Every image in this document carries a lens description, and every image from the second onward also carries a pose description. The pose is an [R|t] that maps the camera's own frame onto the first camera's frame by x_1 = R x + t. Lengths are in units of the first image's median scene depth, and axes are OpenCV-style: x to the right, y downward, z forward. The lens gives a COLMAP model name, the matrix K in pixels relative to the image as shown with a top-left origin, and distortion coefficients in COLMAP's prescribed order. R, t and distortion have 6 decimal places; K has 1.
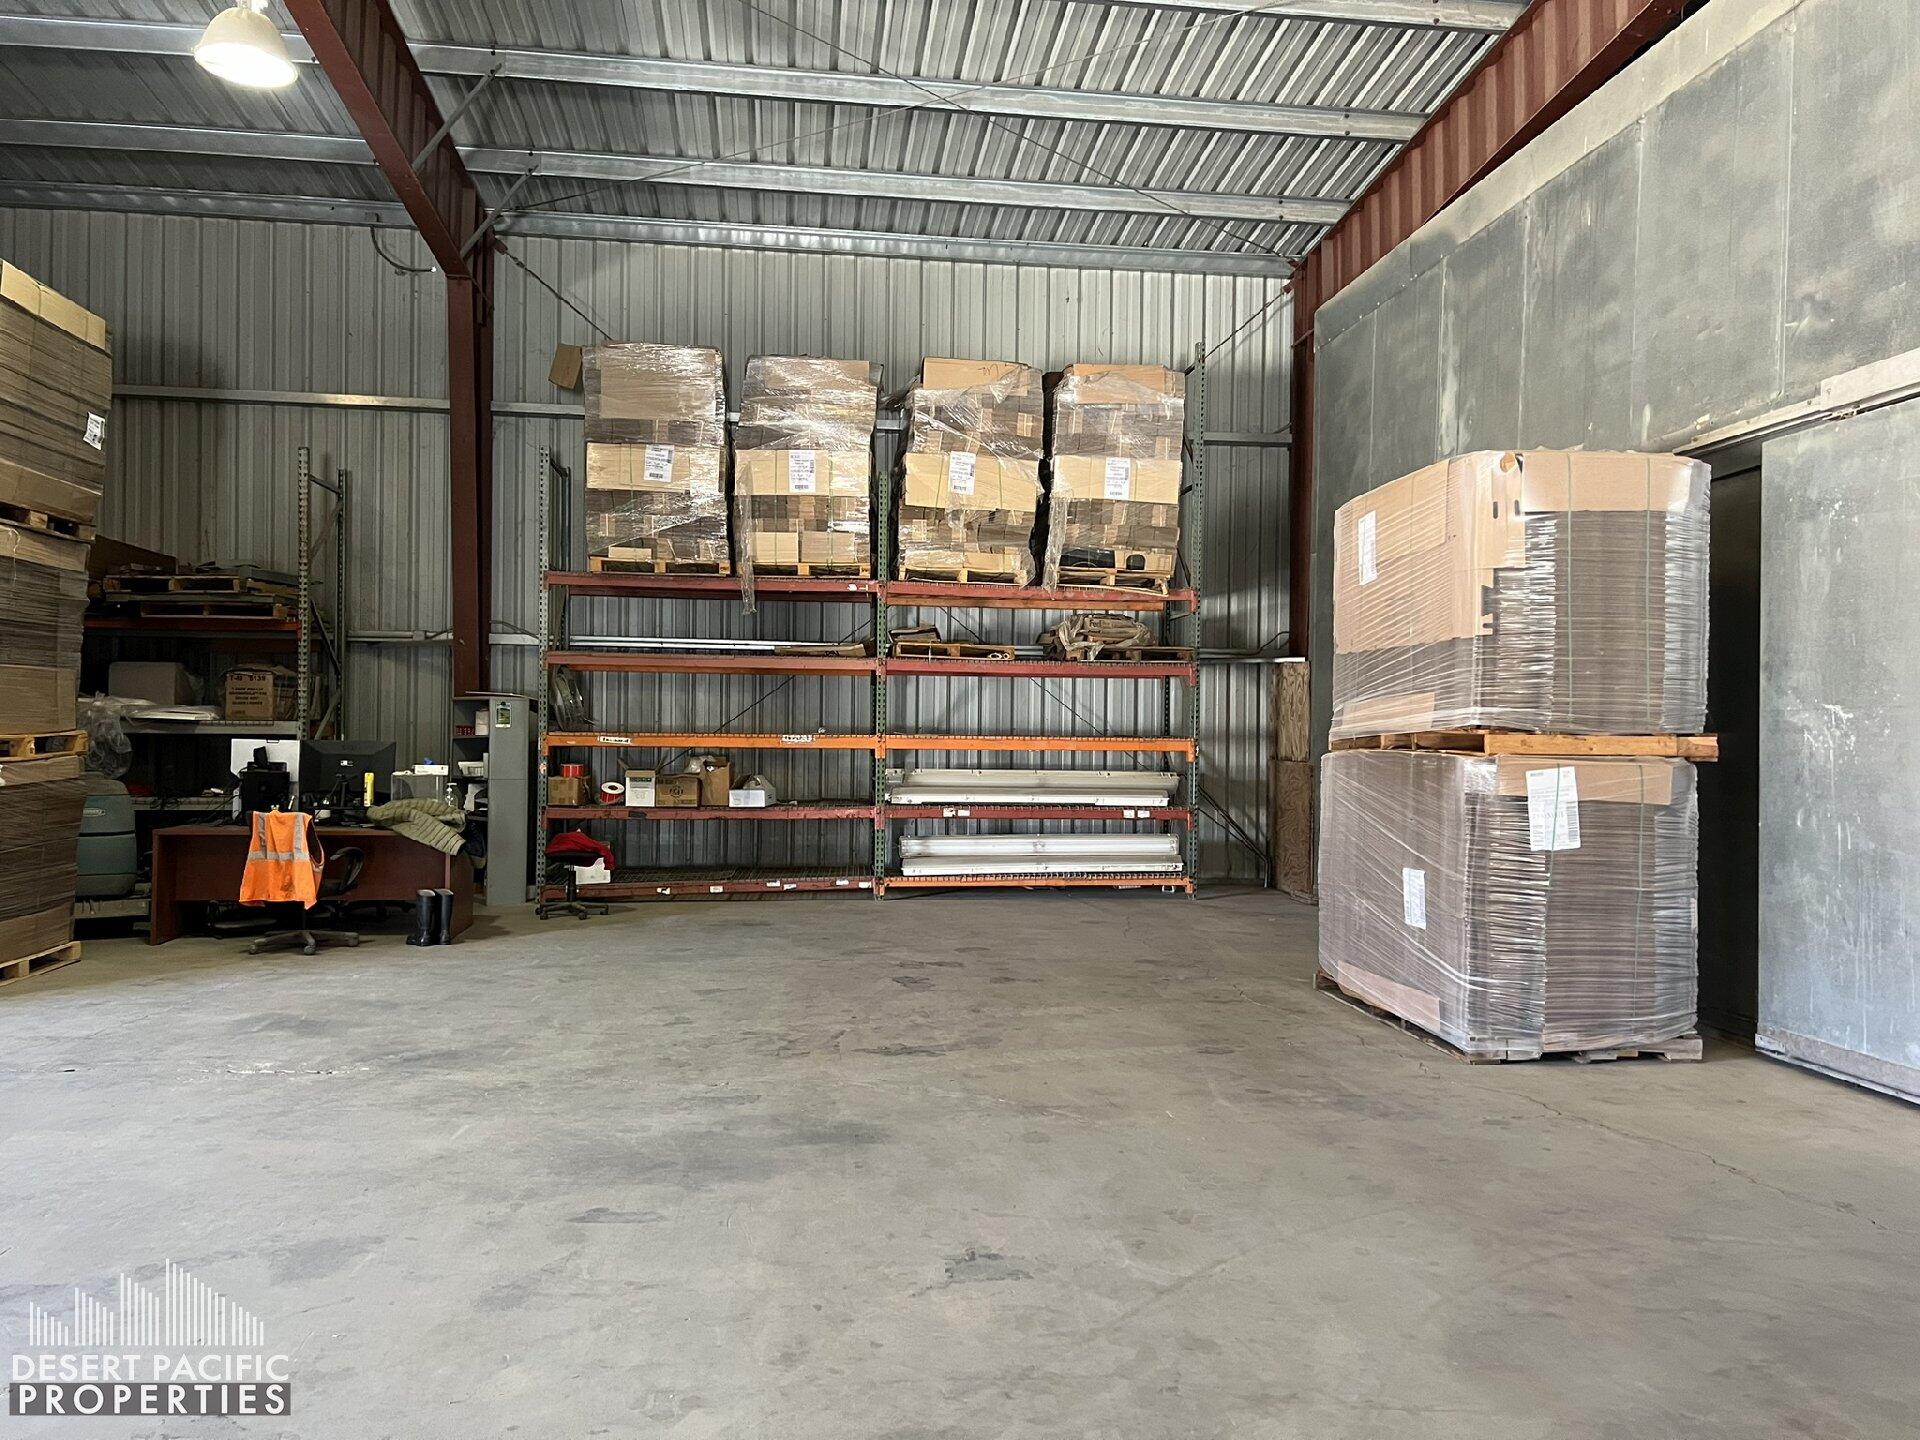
lens RADIAL K [[1435.4, 0, 961.8], [0, 1435.4, 720.6], [0, 0, 1]] dist [0.048456, -0.052627]
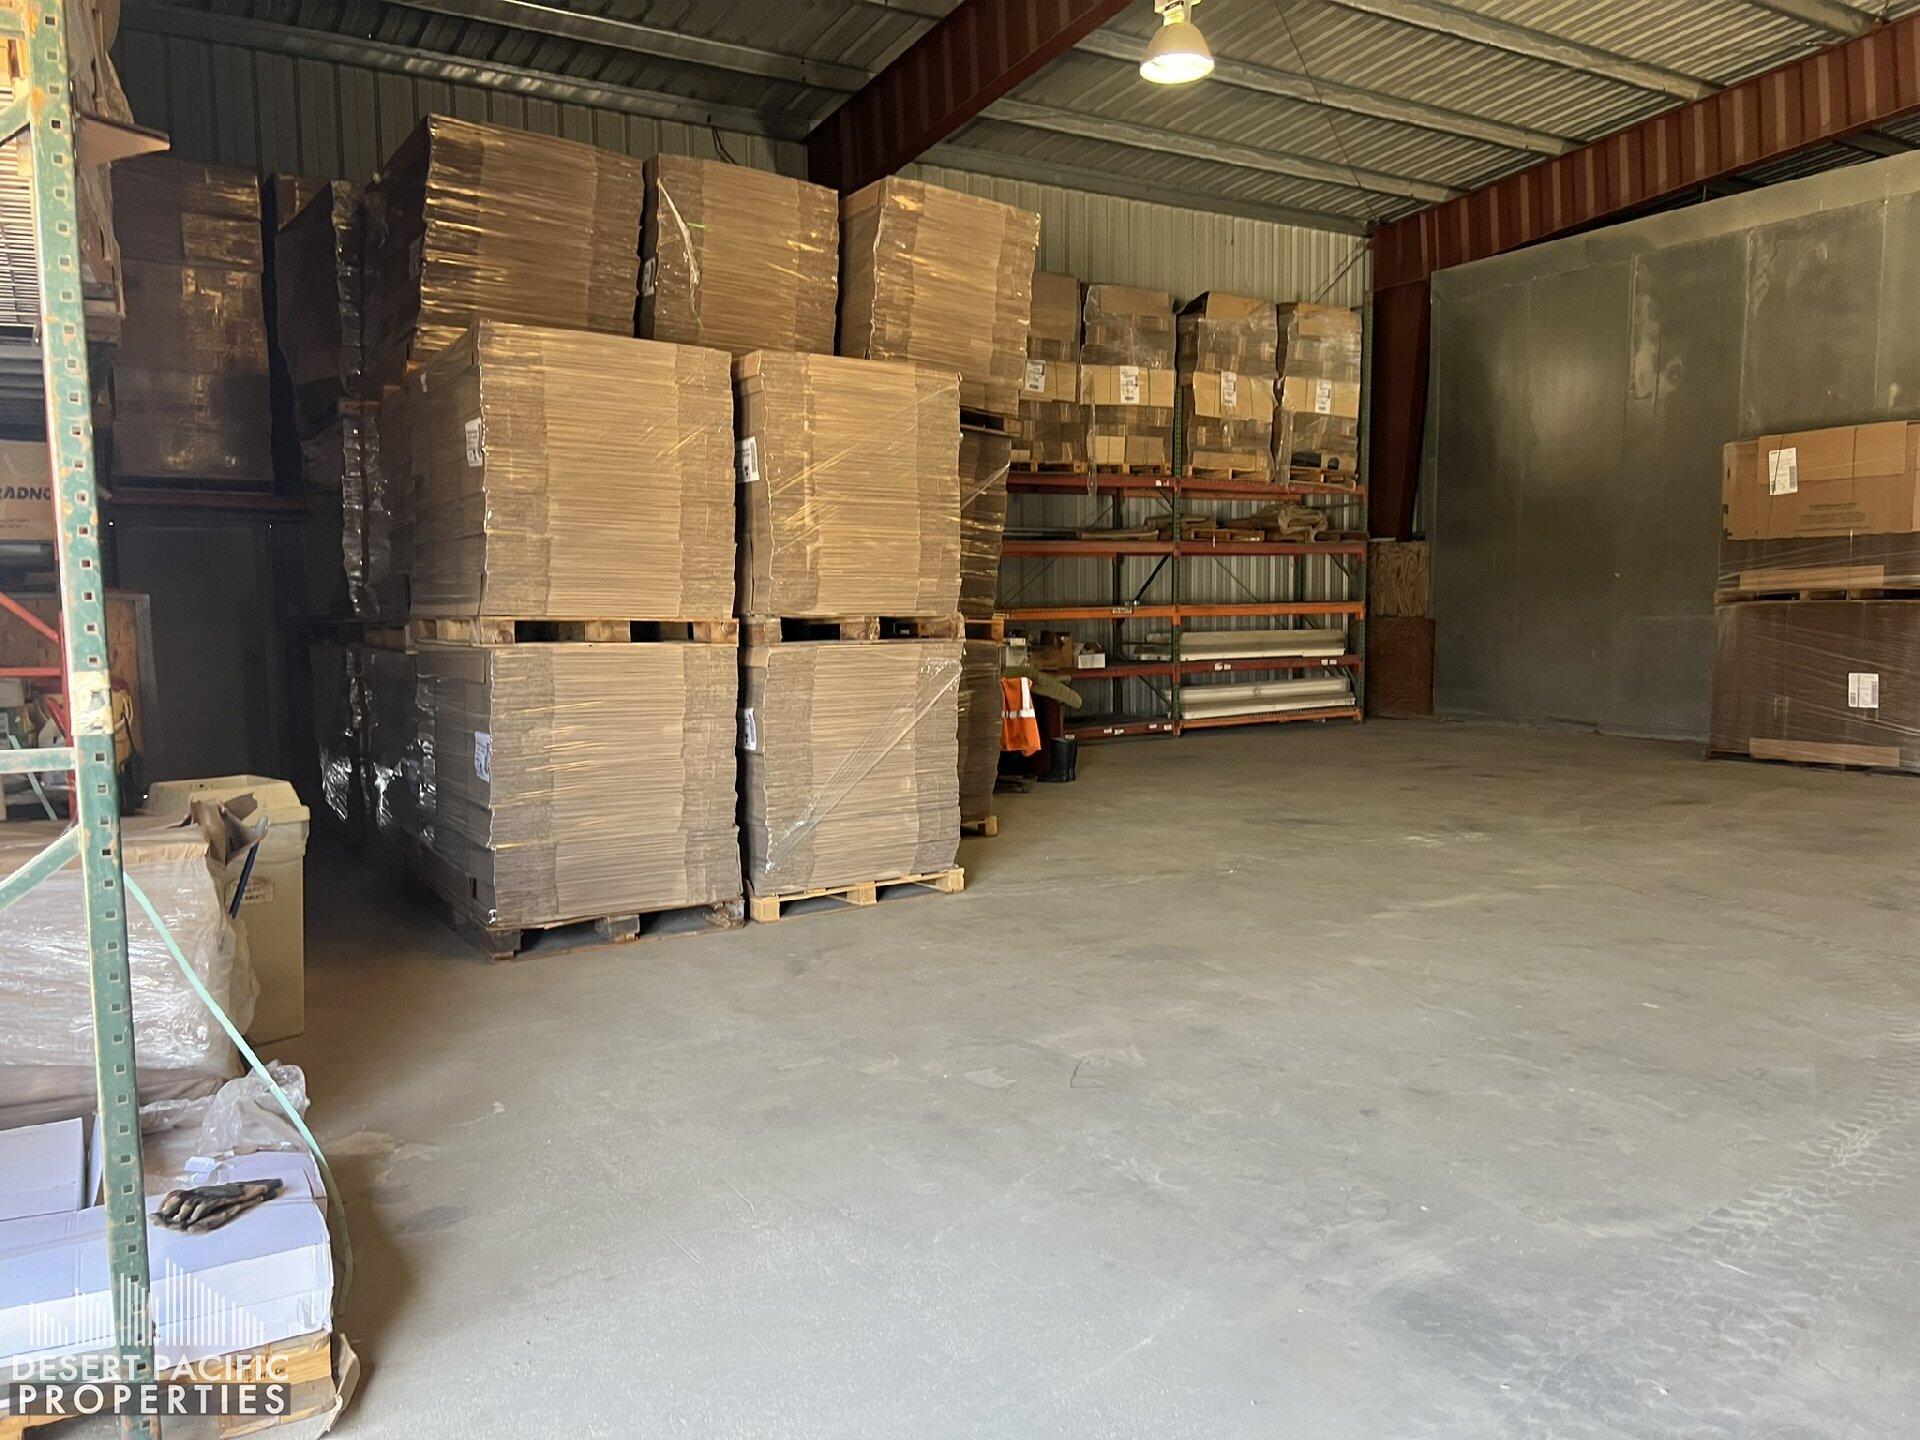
lens RADIAL K [[1435.4, 0, 1022.5], [0, 1435.4, 702.4], [0, 0, 1]] dist [0.048456, -0.052627]
pose [[0.913347, -0.055027, 0.403447, -0.664187], [0.023332, 0.996271, 0.083063, -0.012339], [-0.406513, -0.066452, 0.911225, -0.063763]]
